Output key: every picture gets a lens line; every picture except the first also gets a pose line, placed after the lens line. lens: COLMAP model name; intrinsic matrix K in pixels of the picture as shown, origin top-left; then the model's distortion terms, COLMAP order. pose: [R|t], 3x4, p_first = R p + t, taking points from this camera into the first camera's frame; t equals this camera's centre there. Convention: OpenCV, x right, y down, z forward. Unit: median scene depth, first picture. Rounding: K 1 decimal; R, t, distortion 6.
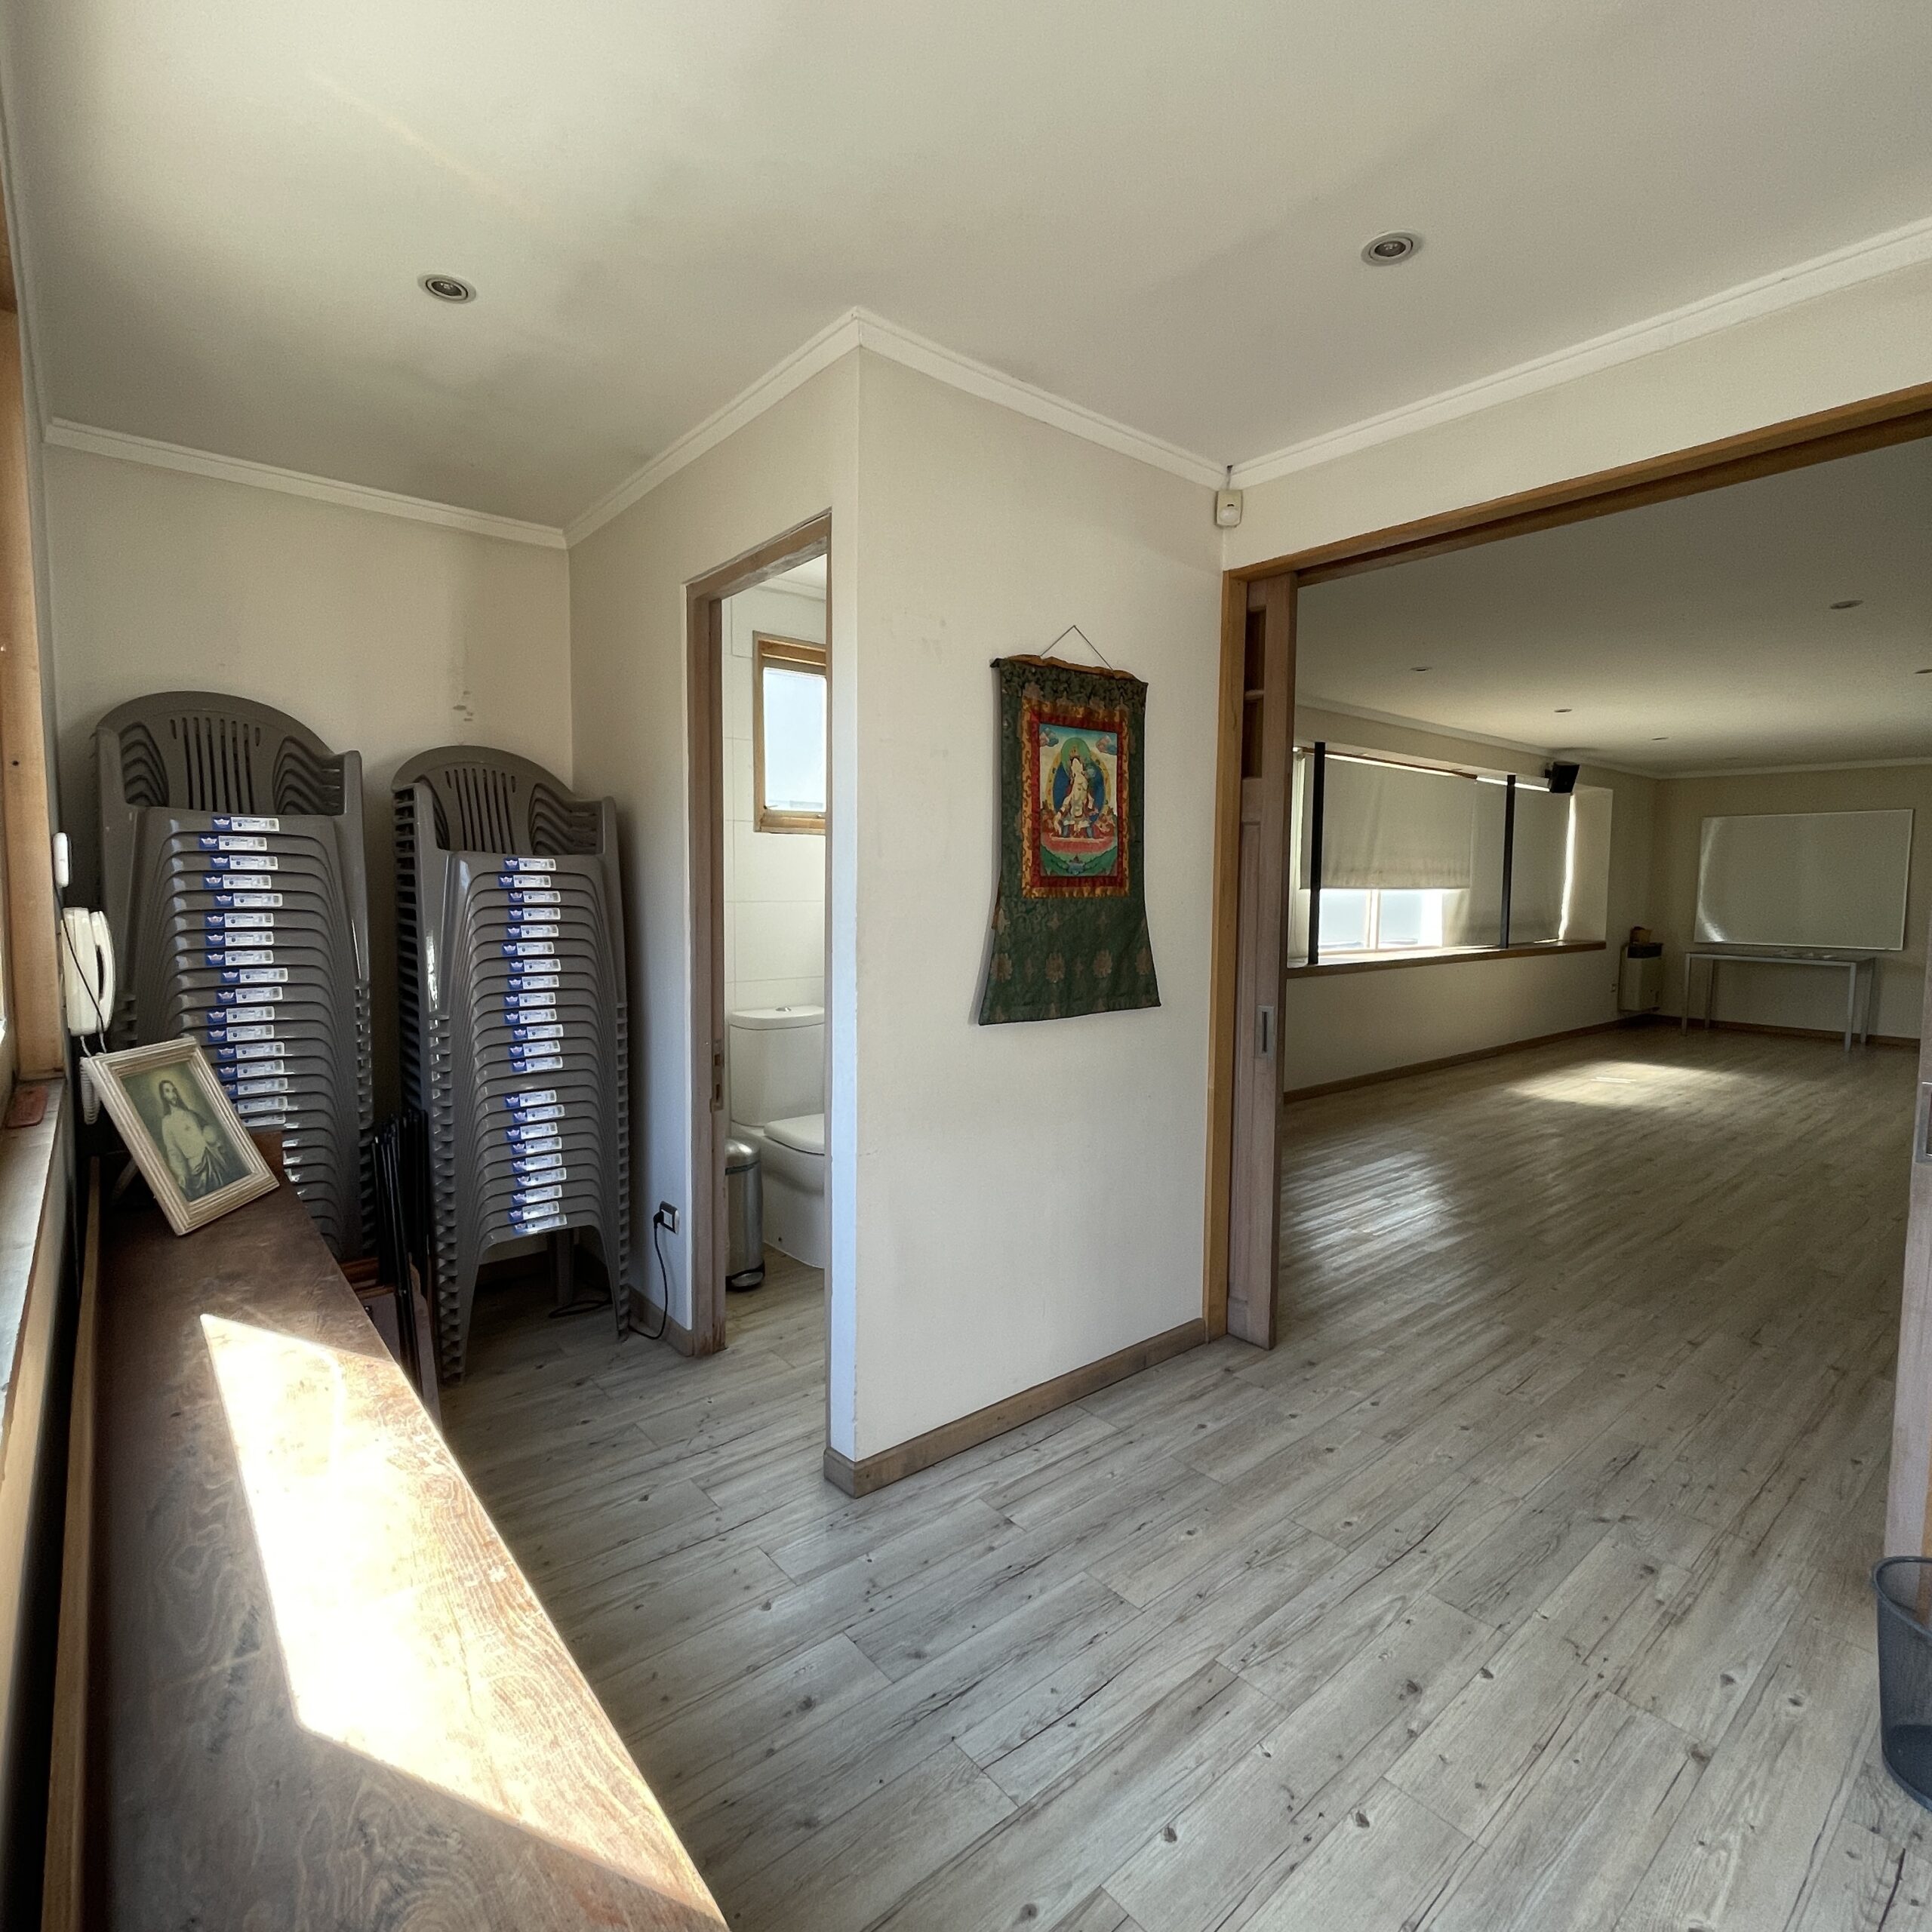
lens RADIAL K [[1038.5, 0, 954.4], [0, 1038.5, 963.2], [0, 0, 1]] dist [-0.001608, 0.000458]
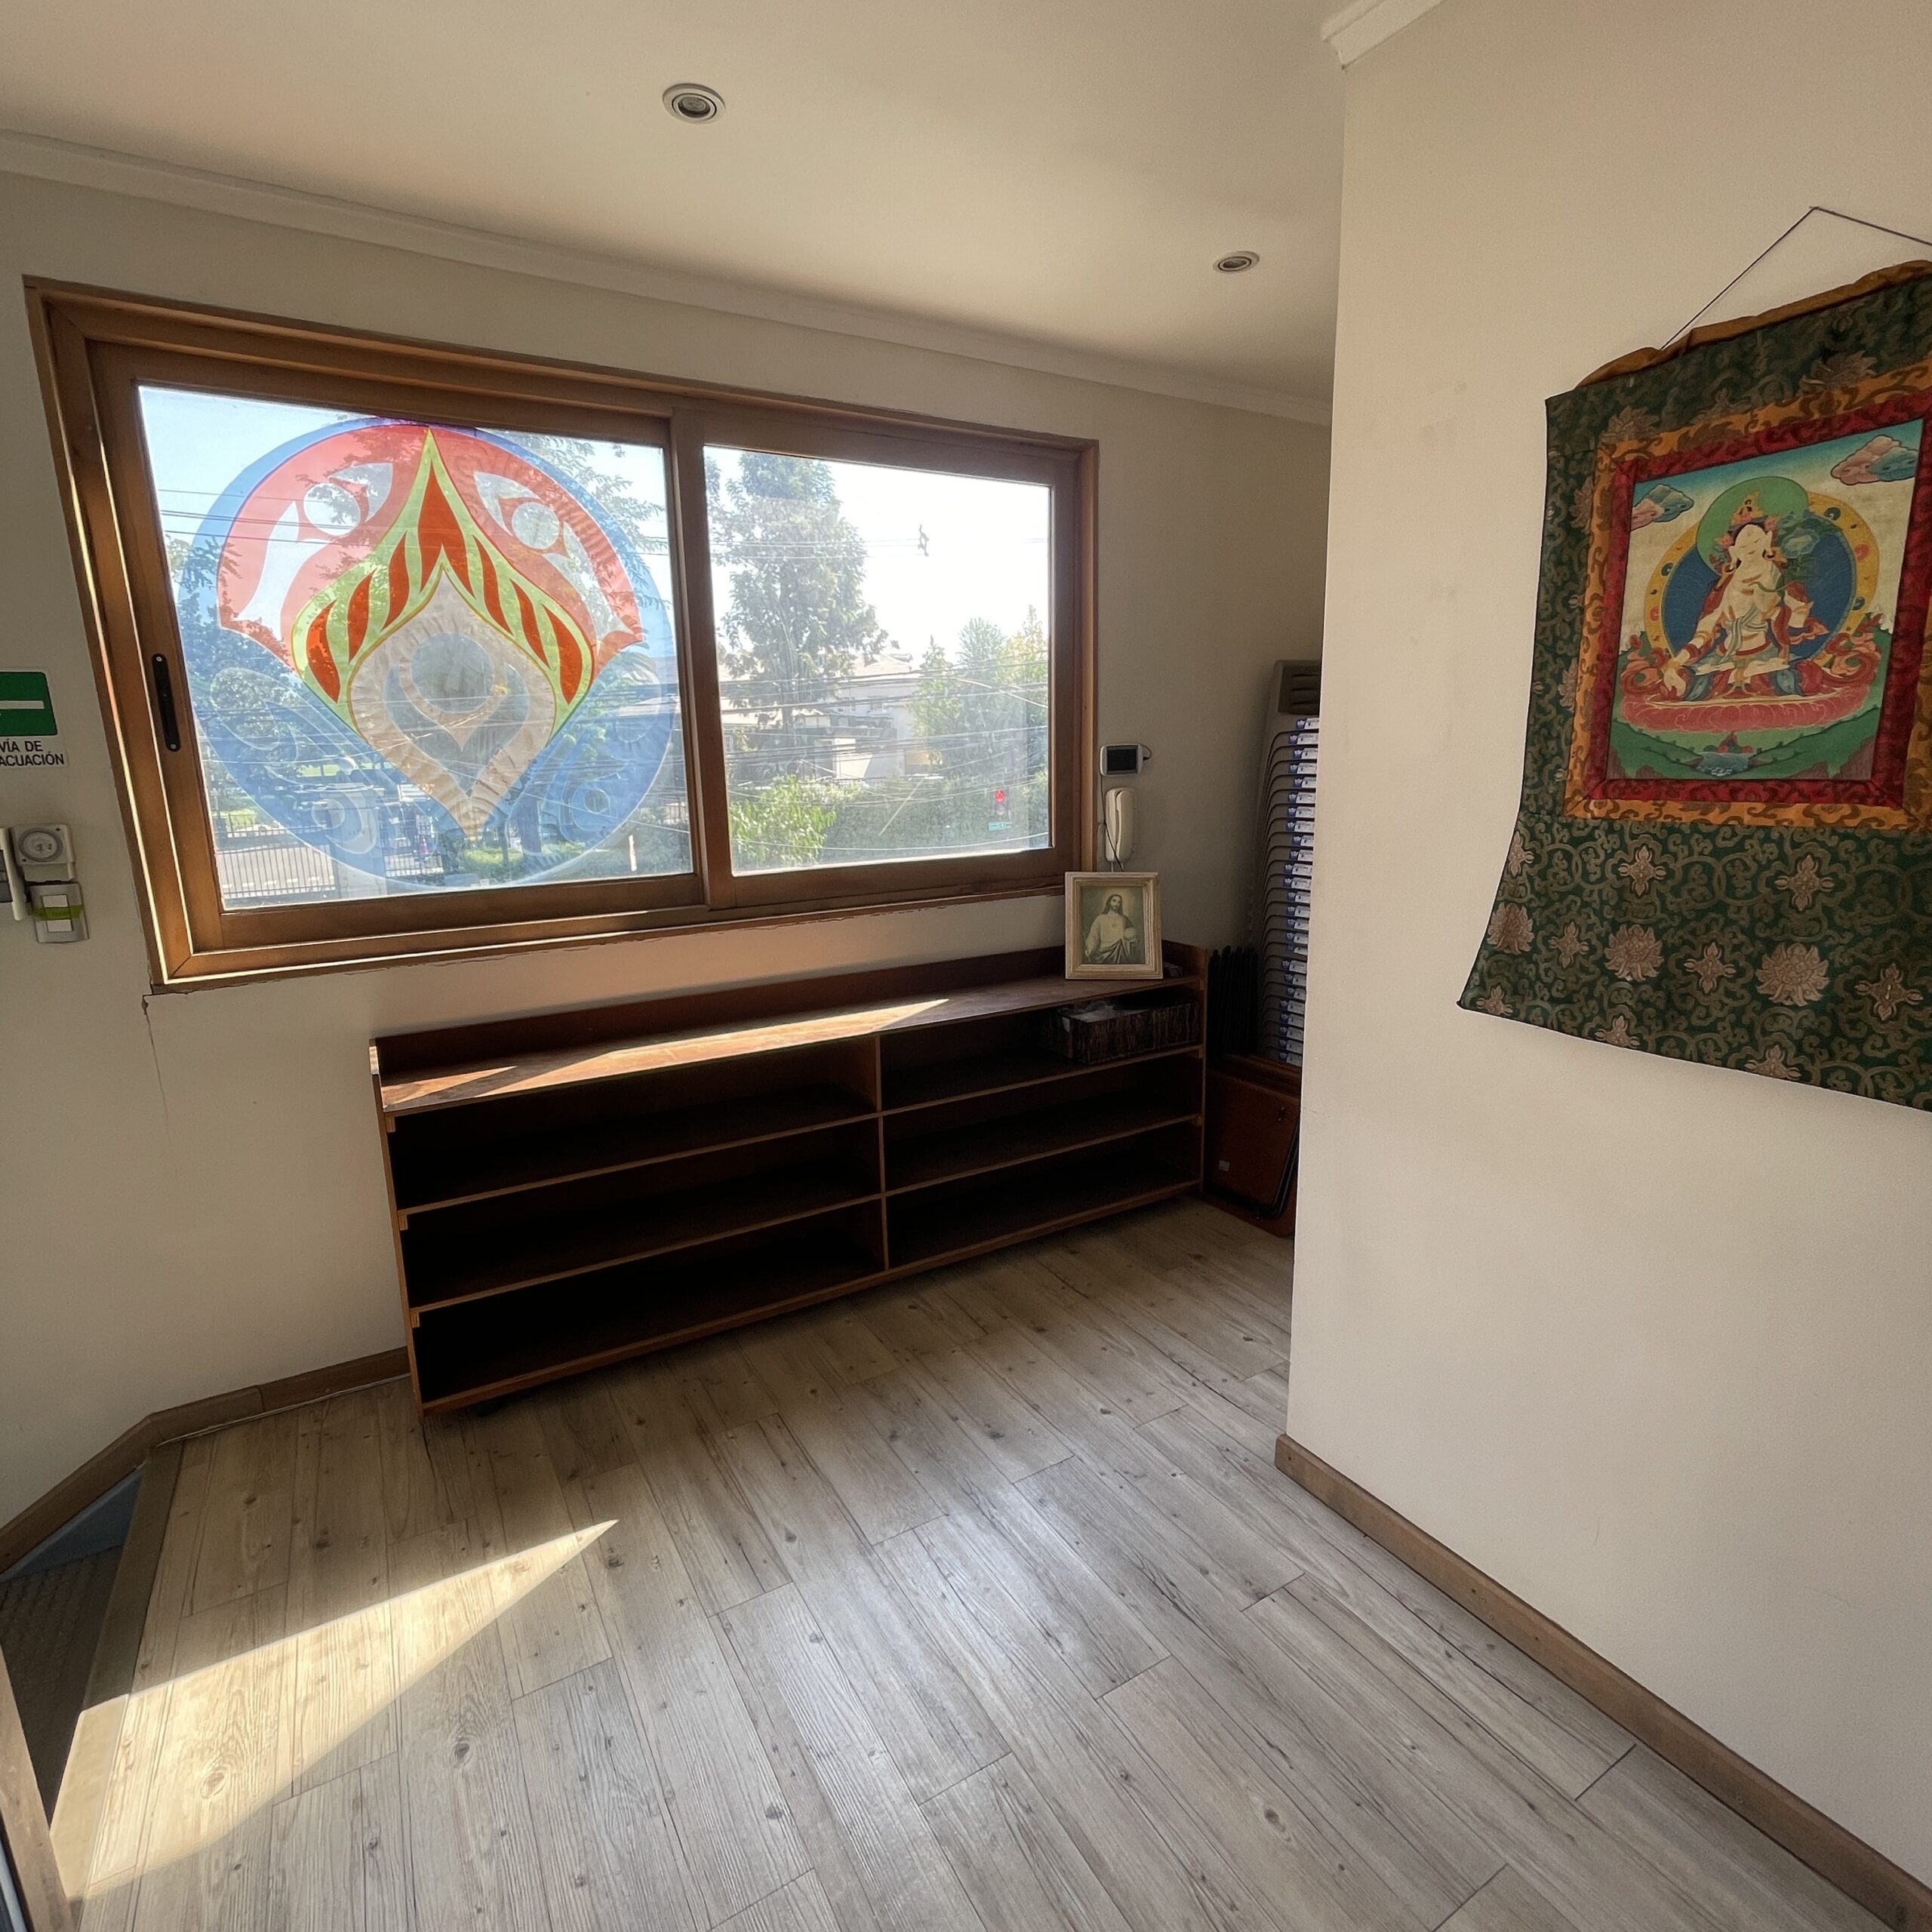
lens RADIAL K [[1038.5, 0, 954.4], [0, 1038.5, 963.2], [0, 0, 1]] dist [-0.001608, 0.000458]
pose [[-0.166388, 0.197030, -0.966175, 0.683637], [-0.052788, 0.976649, 0.208257, -0.084432], [0.984646, 0.085654, -0.152102, 0.750759]]
